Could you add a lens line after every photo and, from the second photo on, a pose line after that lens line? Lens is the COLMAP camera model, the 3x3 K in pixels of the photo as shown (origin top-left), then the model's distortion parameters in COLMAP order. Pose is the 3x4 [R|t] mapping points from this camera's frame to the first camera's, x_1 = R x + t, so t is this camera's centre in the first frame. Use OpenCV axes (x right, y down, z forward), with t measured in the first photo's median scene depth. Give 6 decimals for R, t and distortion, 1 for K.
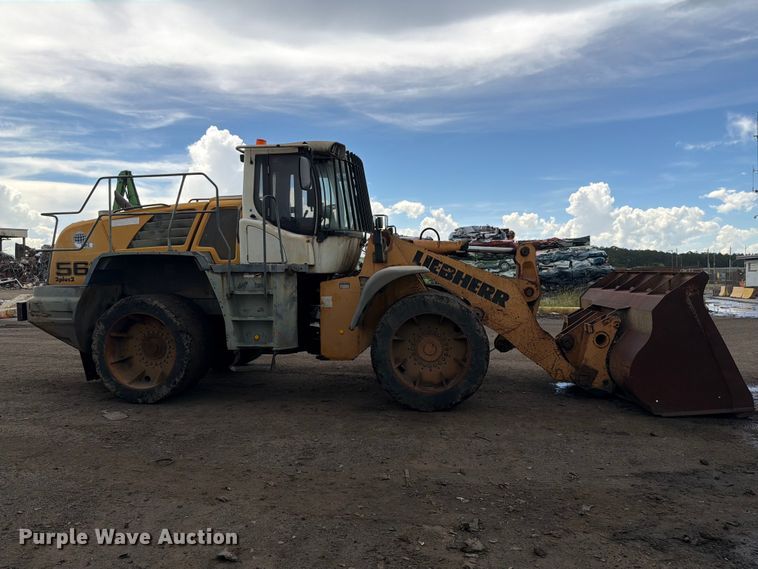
lens RADIAL K [[542.2, 0, 379.2], [0, 542.2, 280.6], [0, 0, 1]] dist [0.073057, -0.096975]
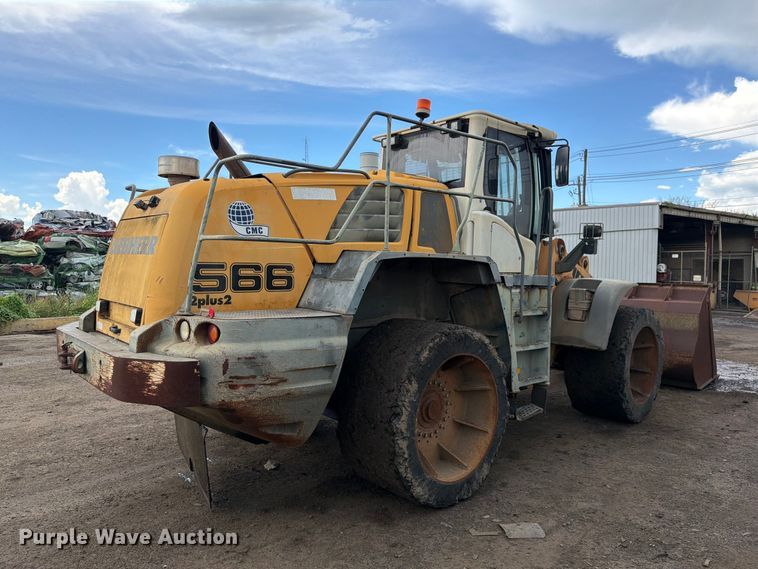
lens RADIAL K [[542.2, 0, 379.2], [0, 542.2, 280.6], [0, 0, 1]] dist [0.073057, -0.096975]
pose [[0.626473, 0.000632, 0.779443, -0.844563], [-0.008203, 0.999950, 0.005782, -0.022850], [-0.779400, -0.010016, 0.626447, 0.604315]]
